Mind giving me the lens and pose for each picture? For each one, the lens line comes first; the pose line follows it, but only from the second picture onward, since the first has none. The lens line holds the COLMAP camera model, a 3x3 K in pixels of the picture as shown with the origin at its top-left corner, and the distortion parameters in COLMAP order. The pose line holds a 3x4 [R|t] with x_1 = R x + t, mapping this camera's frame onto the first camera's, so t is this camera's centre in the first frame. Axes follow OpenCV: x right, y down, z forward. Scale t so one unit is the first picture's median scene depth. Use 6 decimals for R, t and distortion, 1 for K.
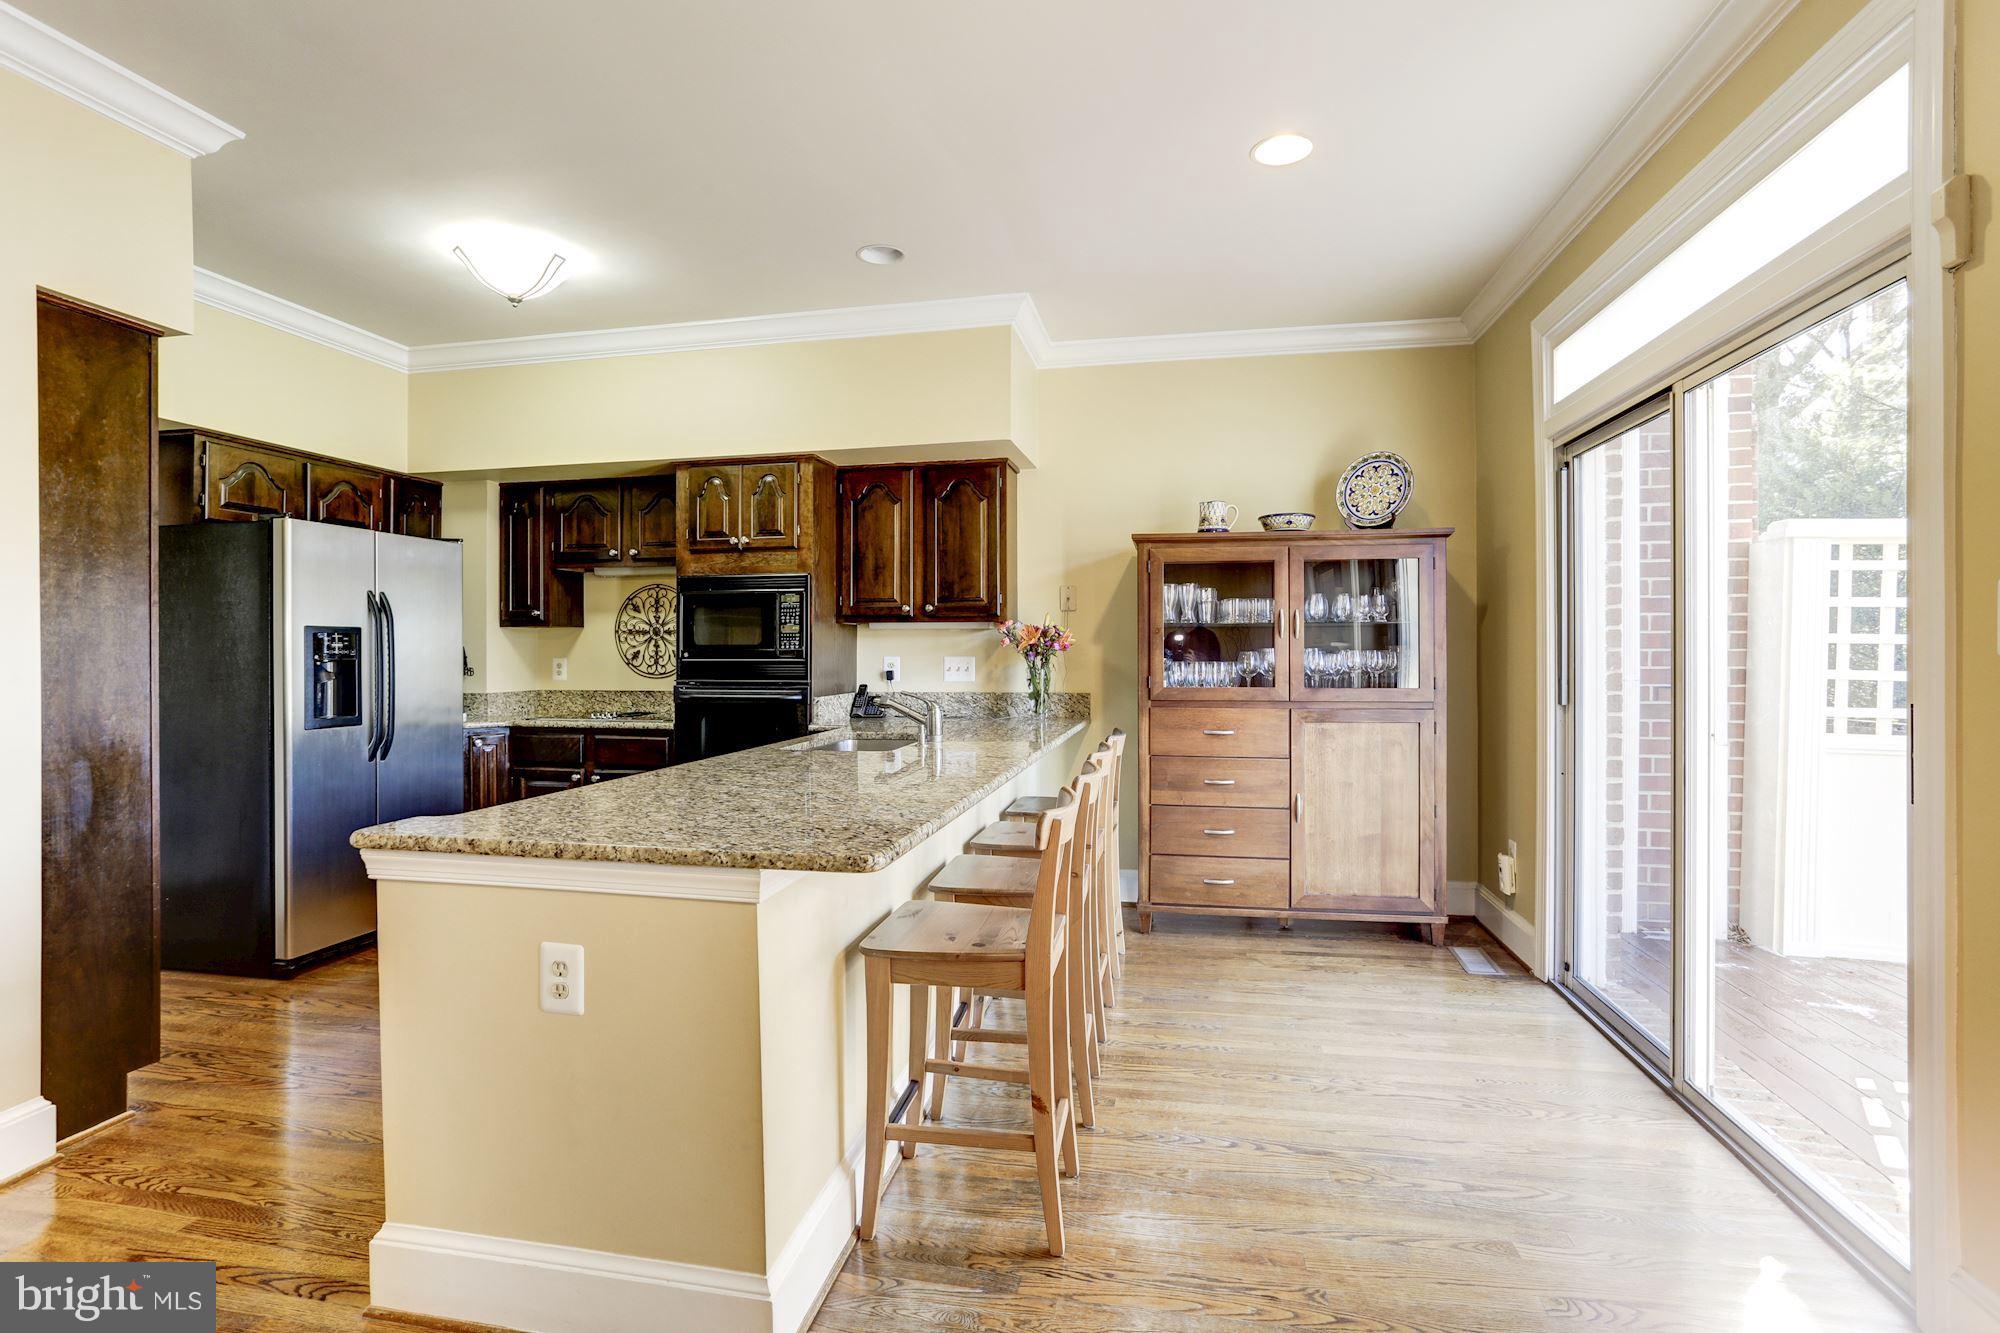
lens RADIAL K [[974.8, 0, 1006.2], [0, 974.8, 652.3], [0, 0, 1]] dist [-0.046403, 0.021733]
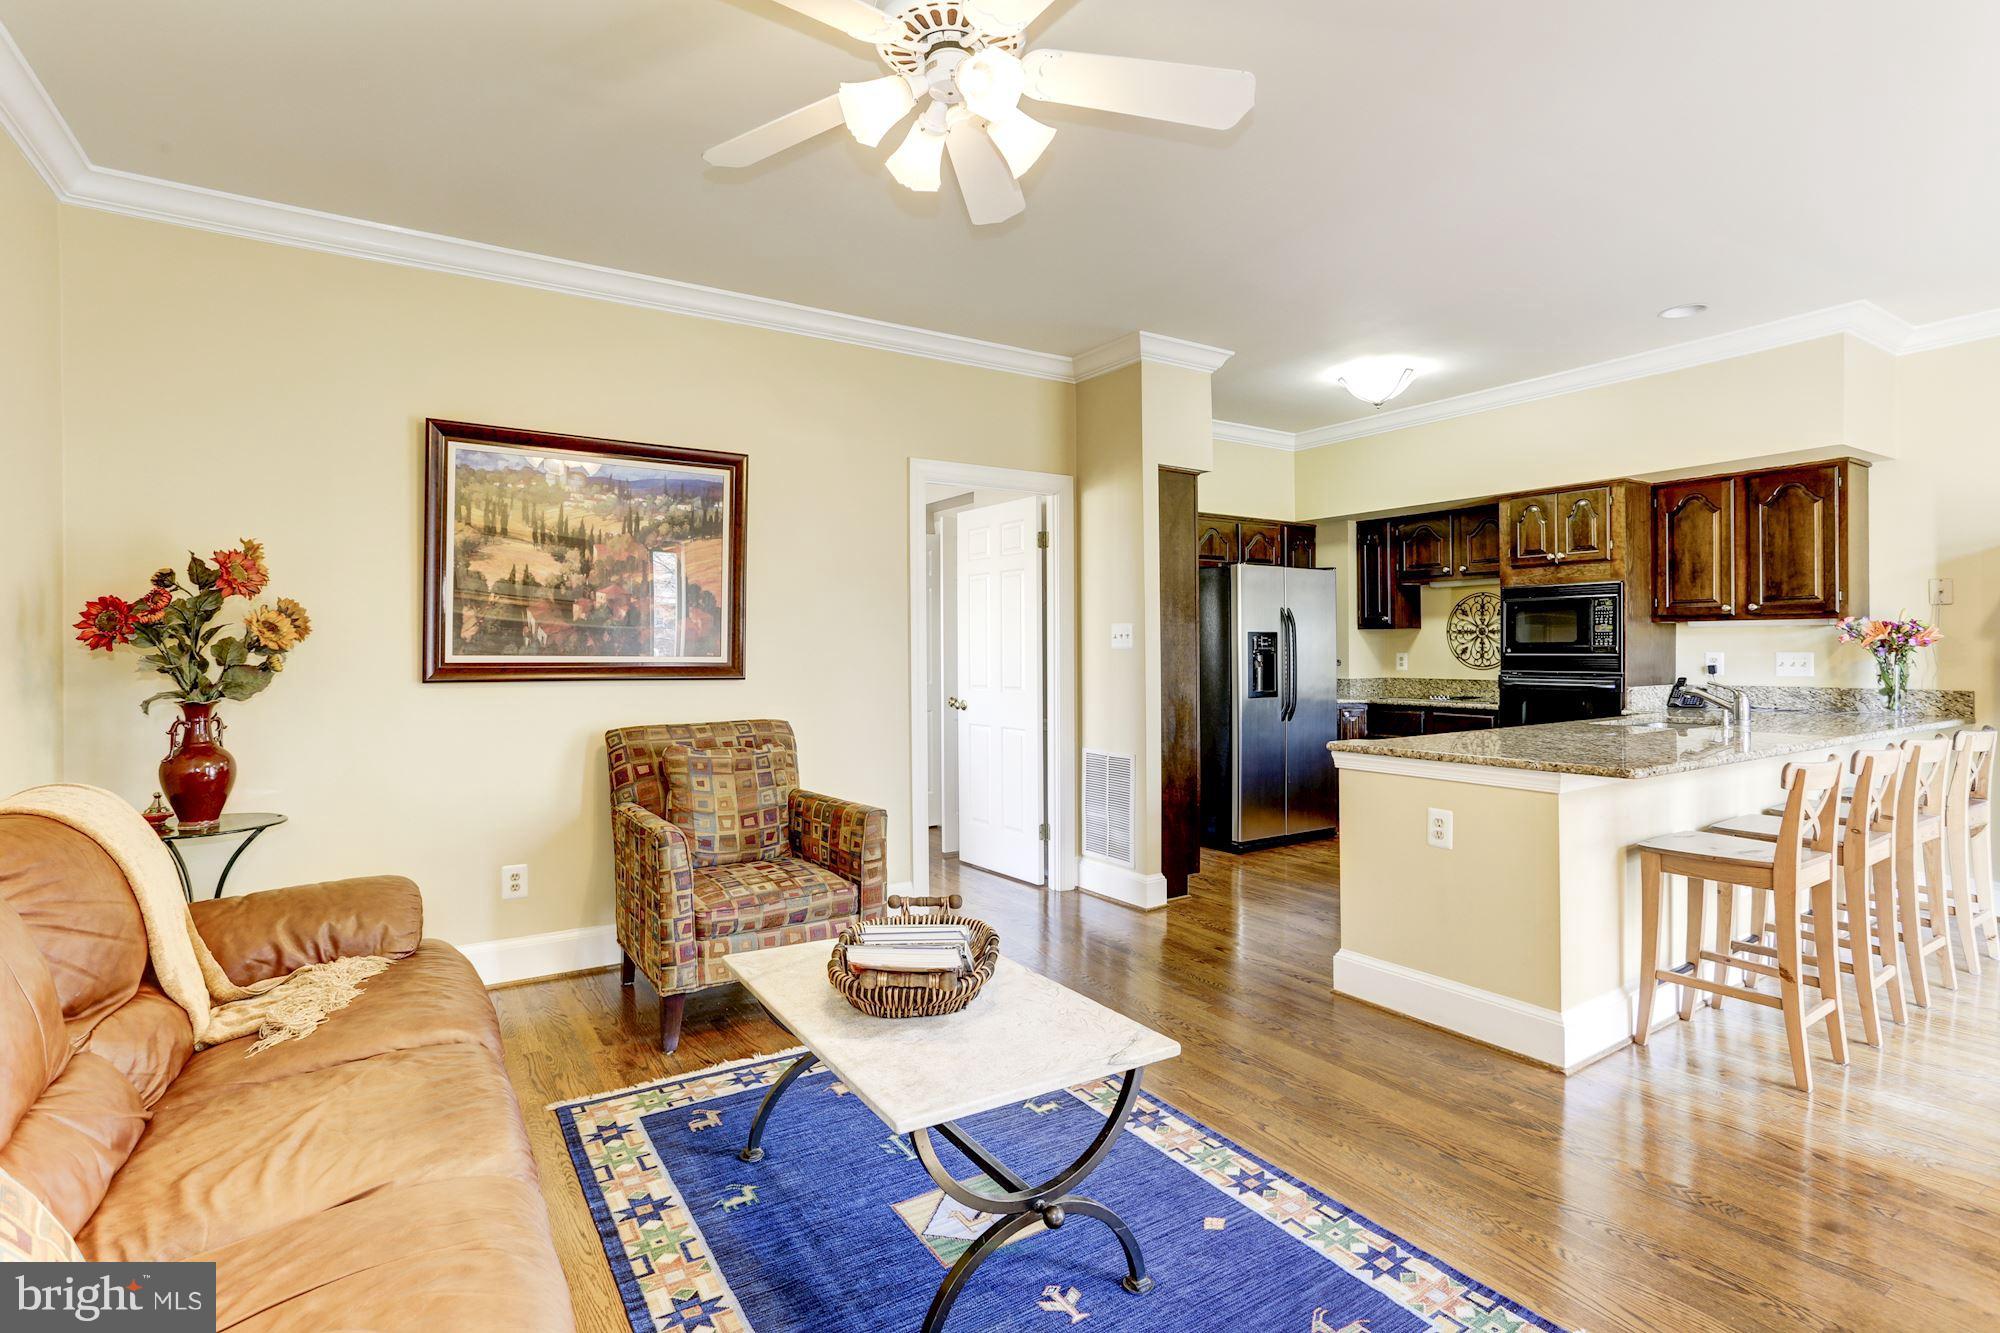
lens RADIAL K [[974.8, 0, 976.5], [0, 974.8, 647.1], [0, 0, 1]] dist [-0.046403, 0.021733]
pose [[0.683566, -0.002050, -0.729886, 0.103998], [0.001541, 0.999998, -0.001365, -0.001147], [0.729887, -0.000192, 0.683568, -0.340577]]
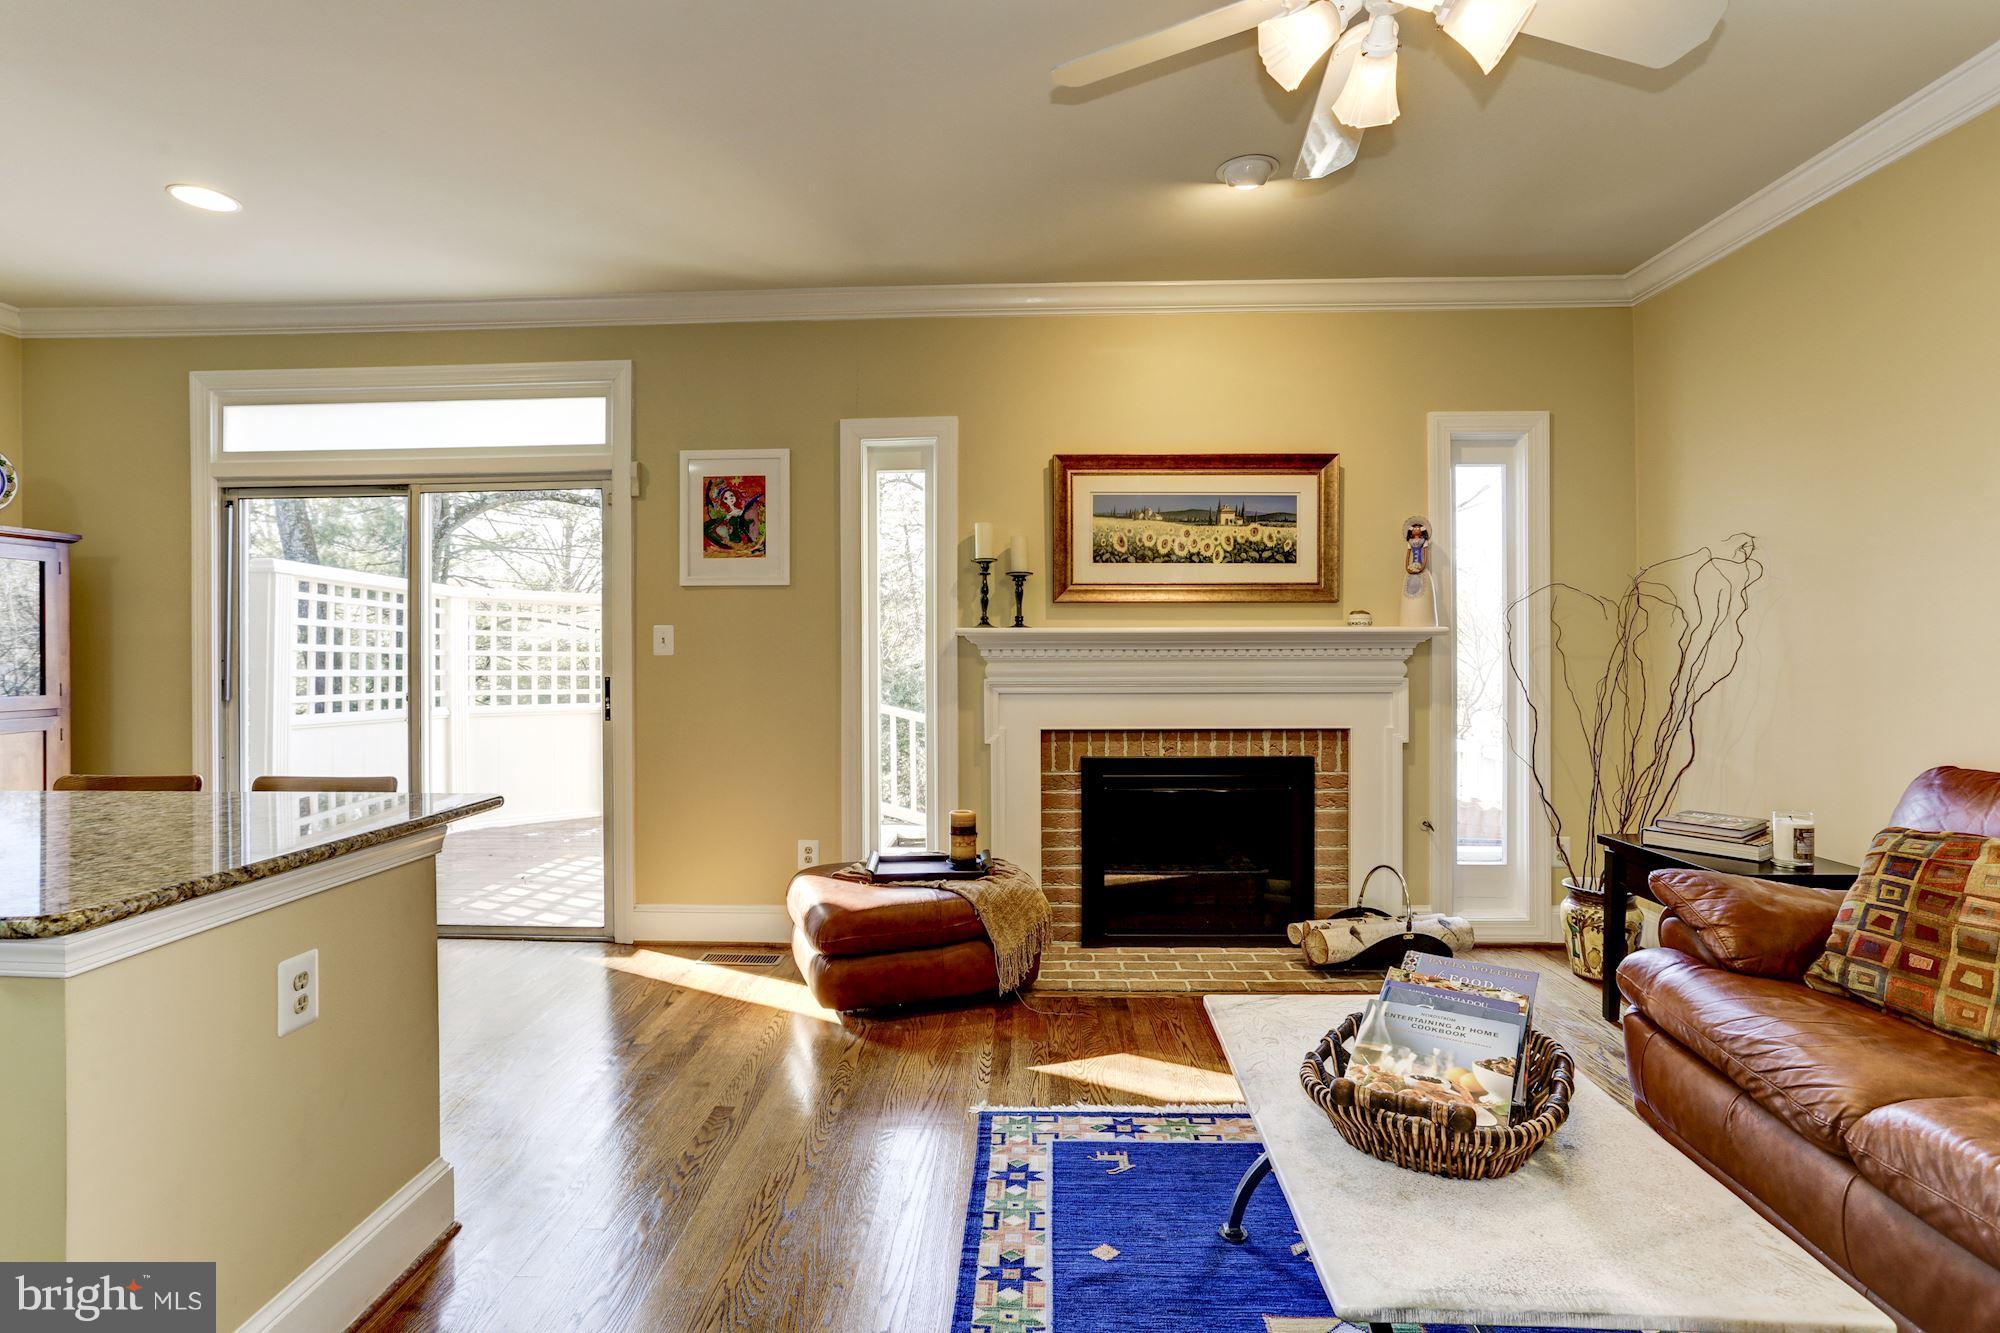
lens RADIAL K [[974.8, 0, 983.8], [0, 974.8, 663.5], [0, 0, 1]] dist [-0.046403, 0.021733]
pose [[-0.153003, -0.007664, 0.988196, -0.578573], [0.007093, 0.999936, 0.008853, 0.002817], [-0.988200, 0.008364, -0.152939, 0.178816]]
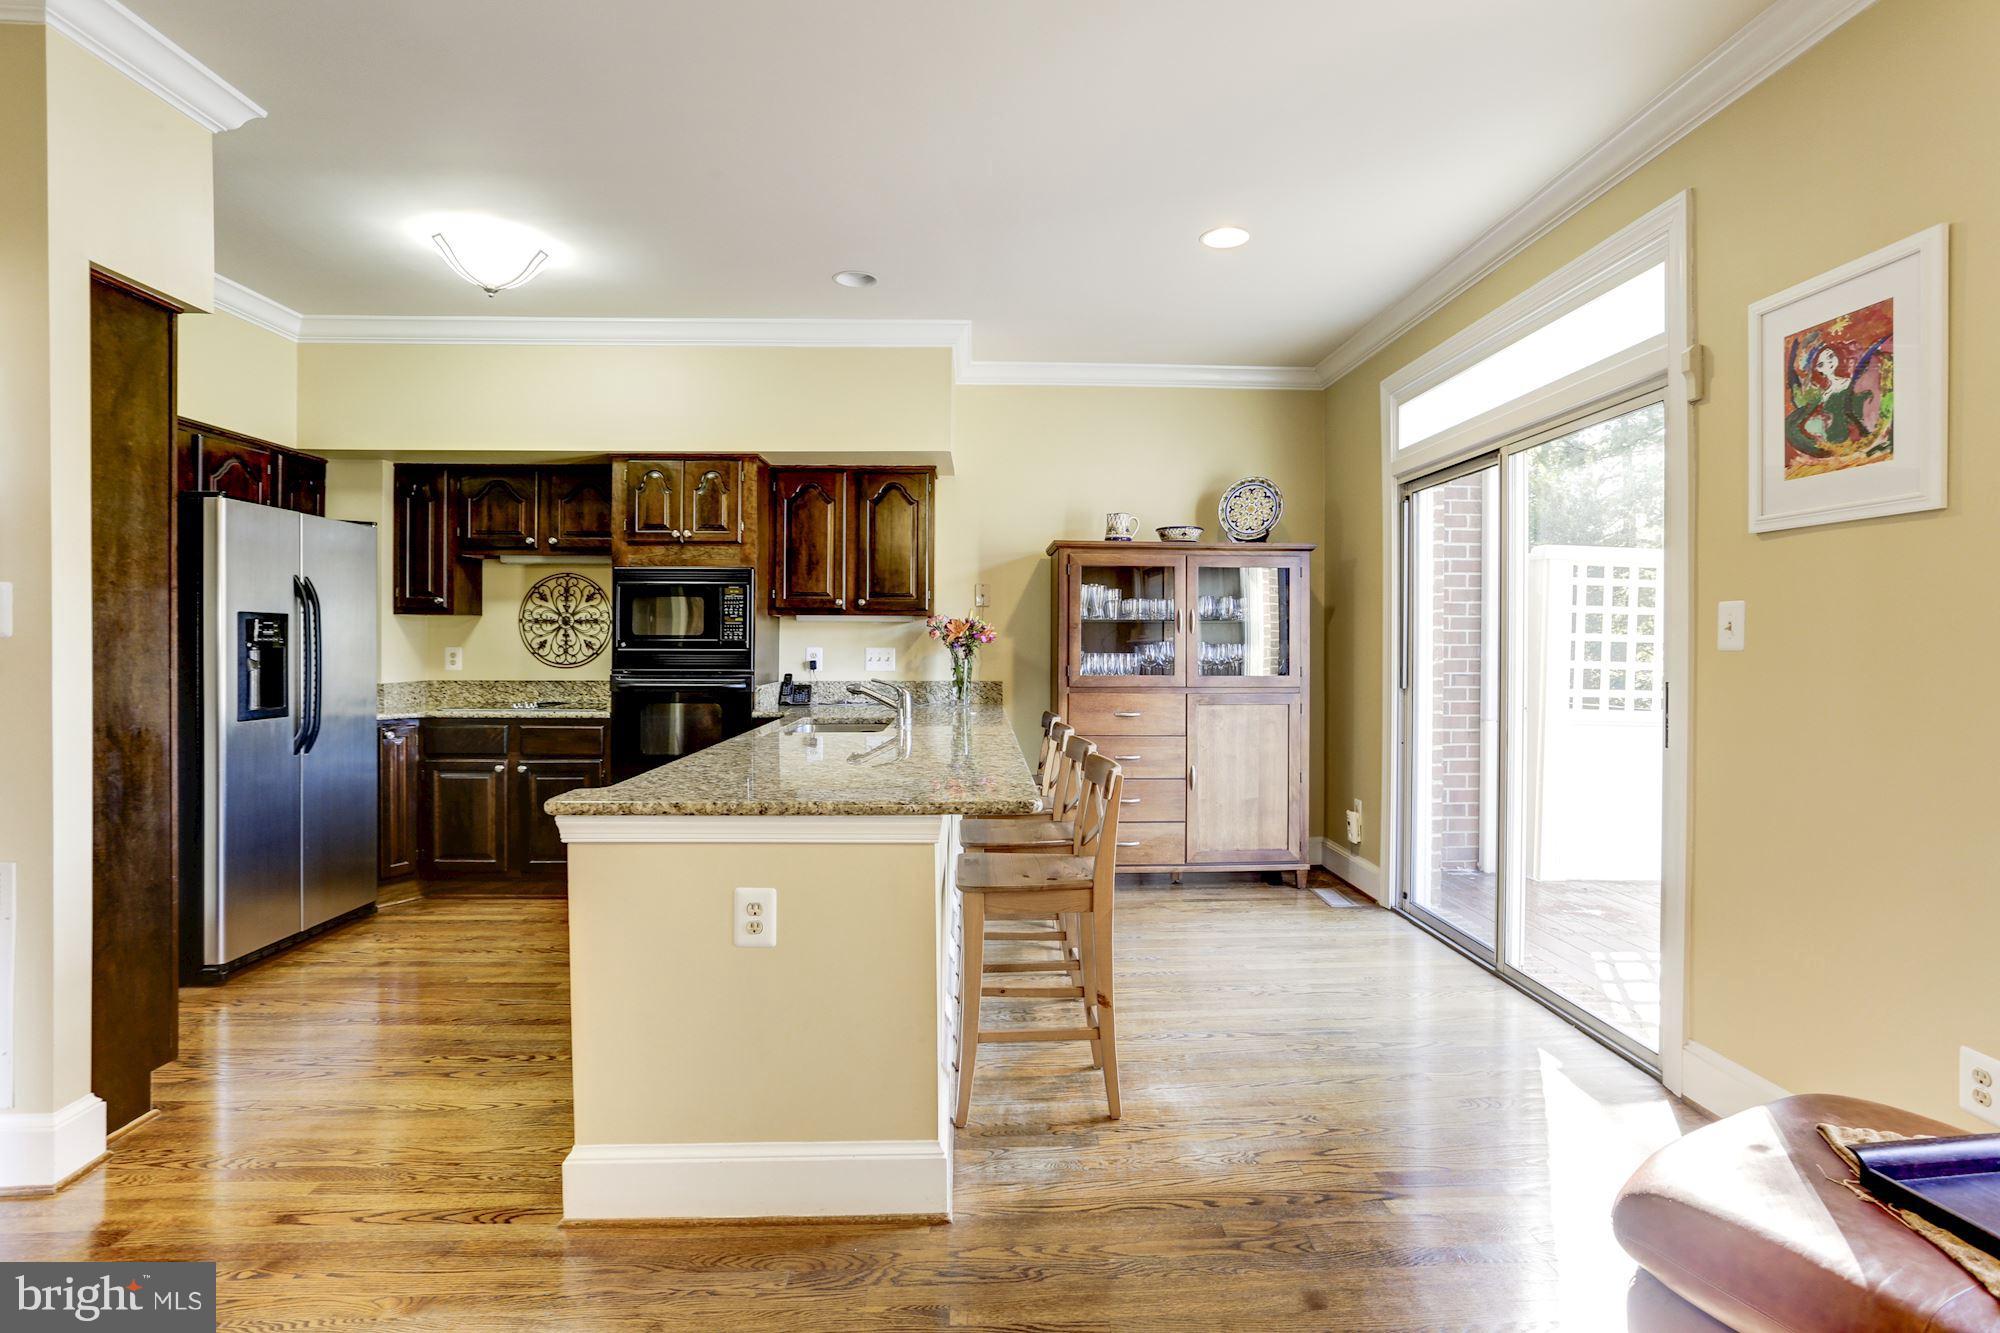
lens RADIAL K [[974.8, 0, 1030.3], [0, 974.8, 654.3], [0, 0, 1]] dist [-0.046403, 0.021733]
pose [[0.969755, 0.003880, 0.244048, -0.163416], [-0.006388, 0.999935, 0.009486, 0.000612], [-0.243995, -0.010758, 0.969717, -0.090362]]
